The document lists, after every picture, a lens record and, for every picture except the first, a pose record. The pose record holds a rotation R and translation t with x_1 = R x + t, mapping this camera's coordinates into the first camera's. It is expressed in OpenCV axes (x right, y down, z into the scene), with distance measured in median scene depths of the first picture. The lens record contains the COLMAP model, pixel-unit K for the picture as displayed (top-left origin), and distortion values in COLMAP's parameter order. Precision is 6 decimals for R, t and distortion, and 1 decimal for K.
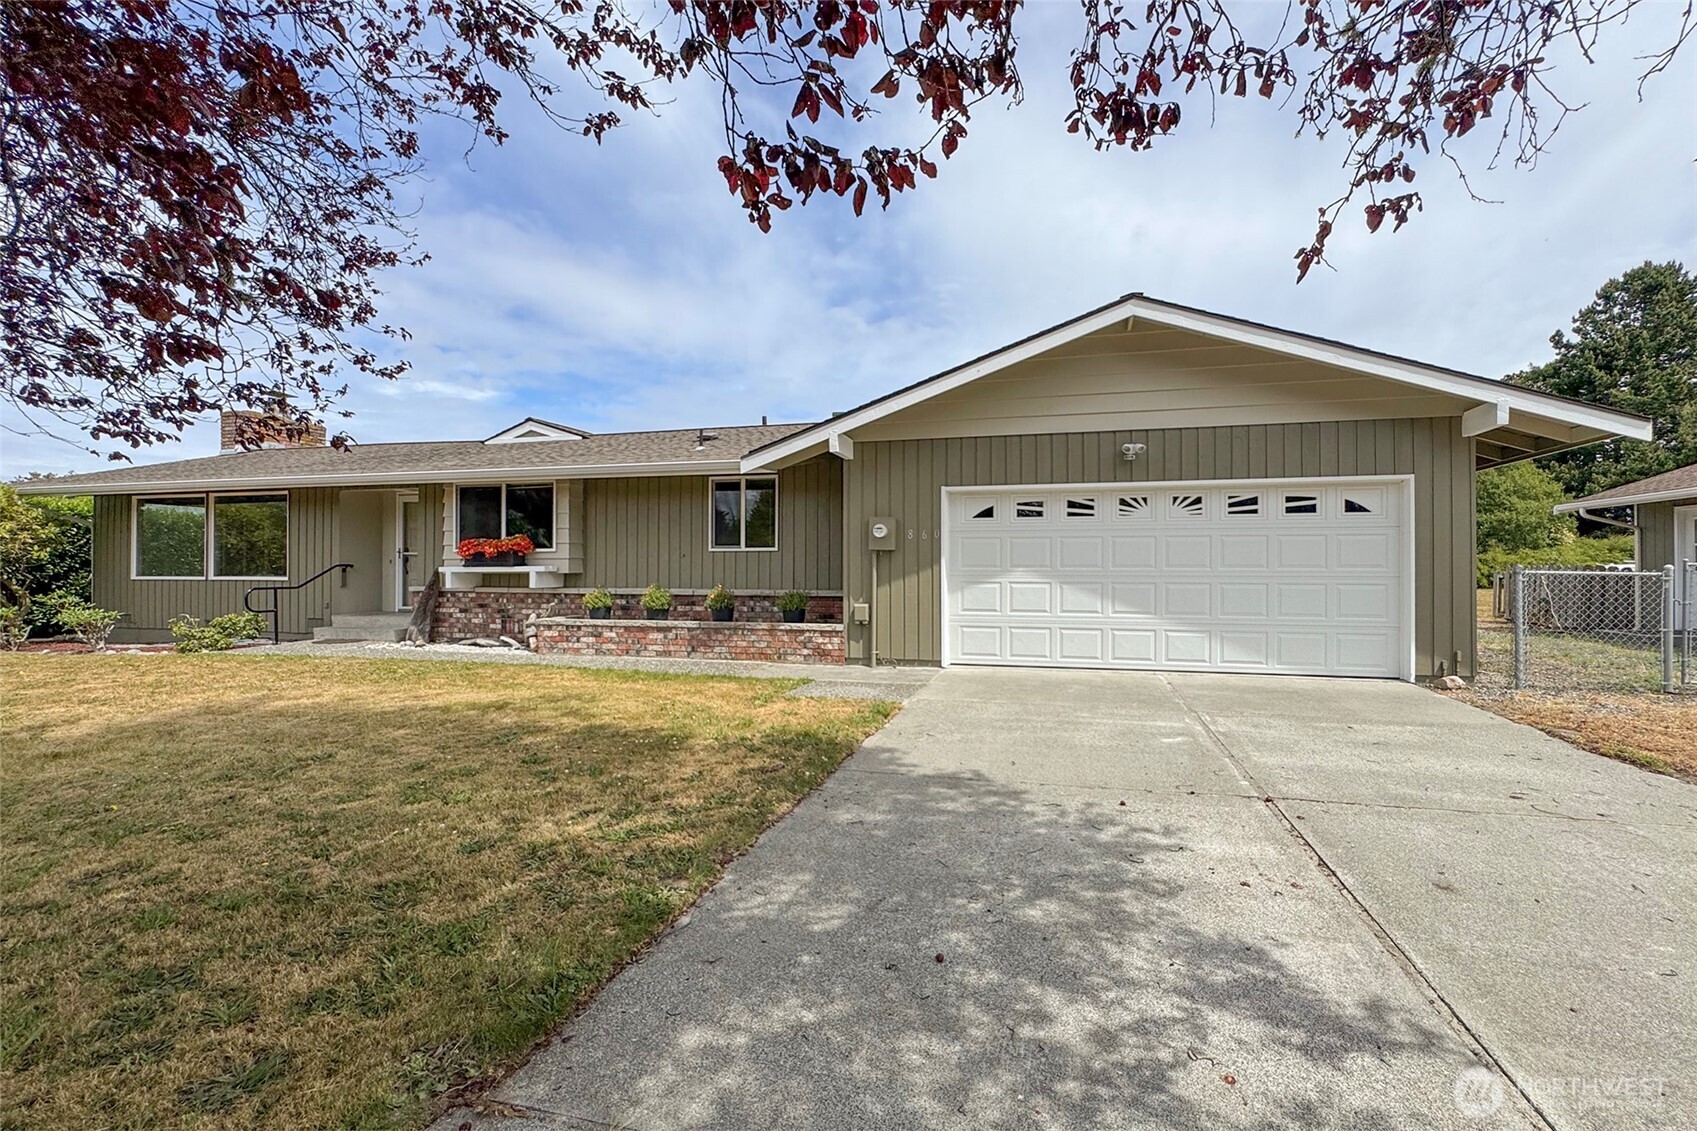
lens RADIAL K [[713.6, 0, 893.6], [0, 713.6, 567.8], [0, 0, 1]] dist [-0.001426, -0.000288]
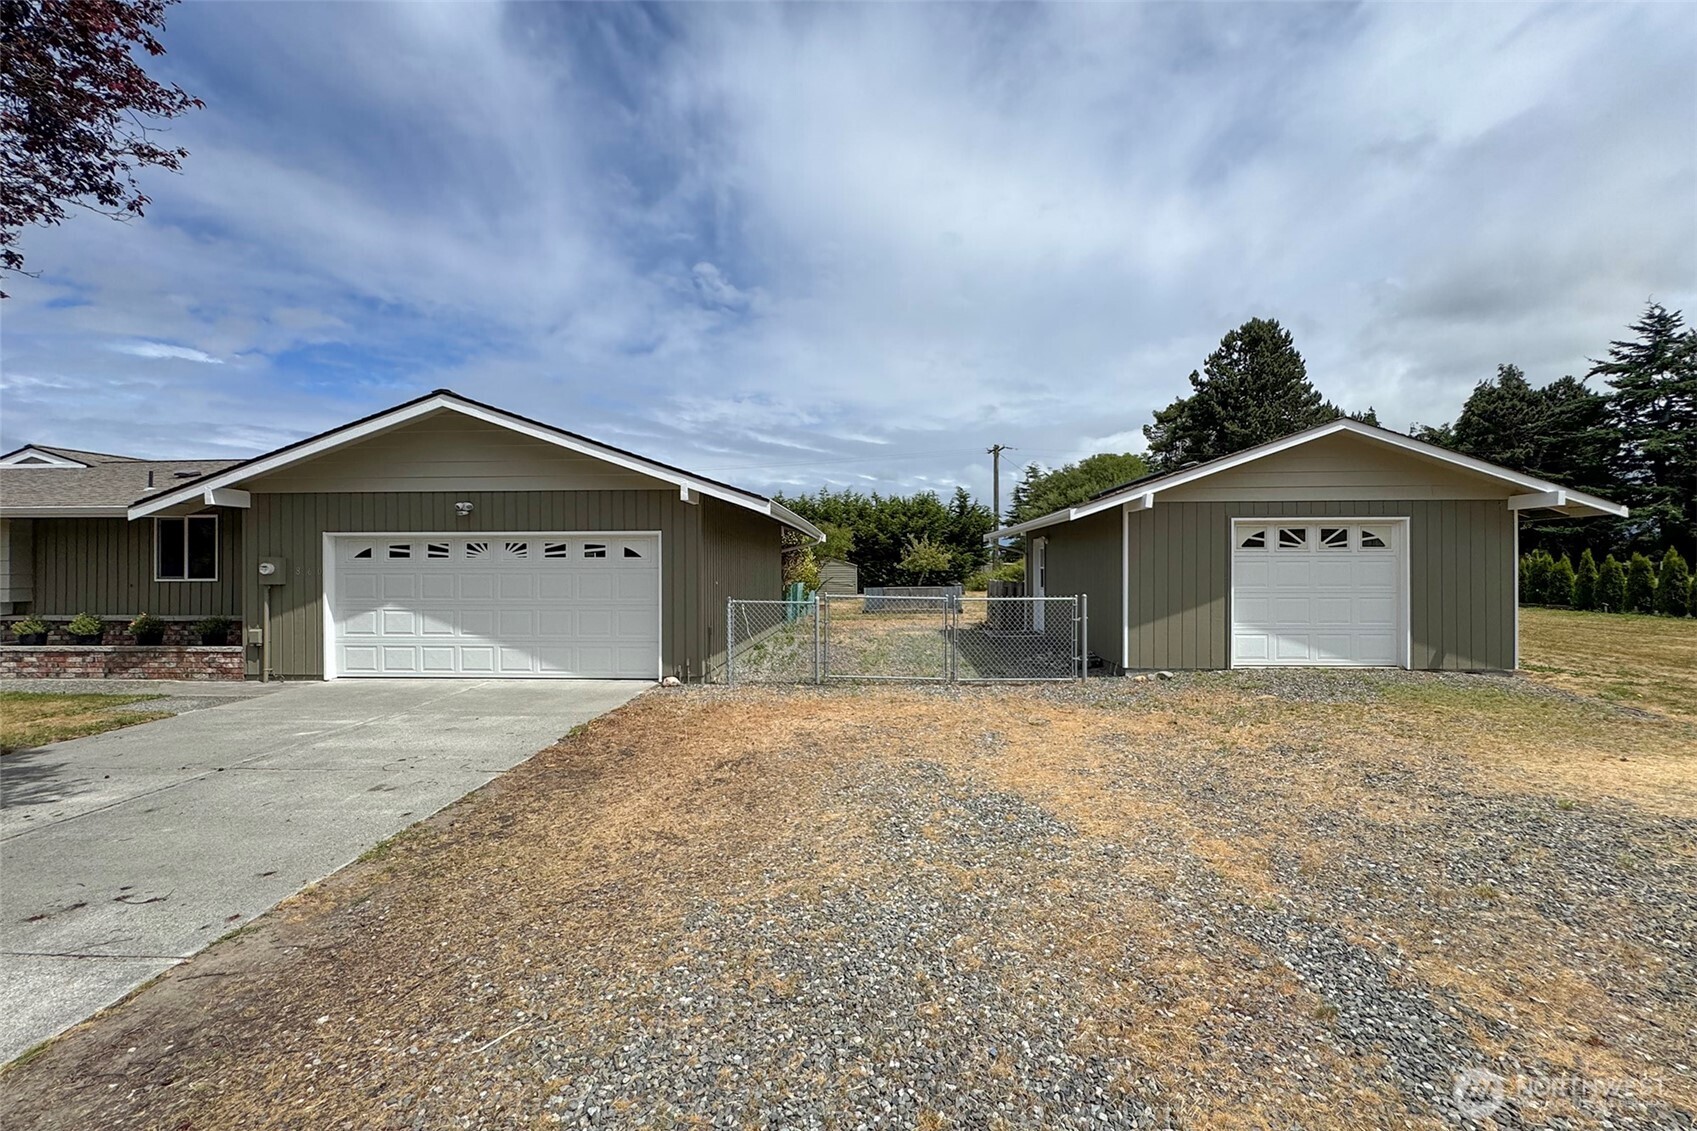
lens RADIAL K [[714.8, 0, 848.5], [0, 714.8, 565.5], [0, 0, 1]] dist [-0.000341, 0.000017]
pose [[0.982173, -0.003300, 0.187948, 0.688123], [0.002781, 0.999992, 0.003025, -0.055791], [-0.187957, -0.002448, 0.982174, -0.353311]]
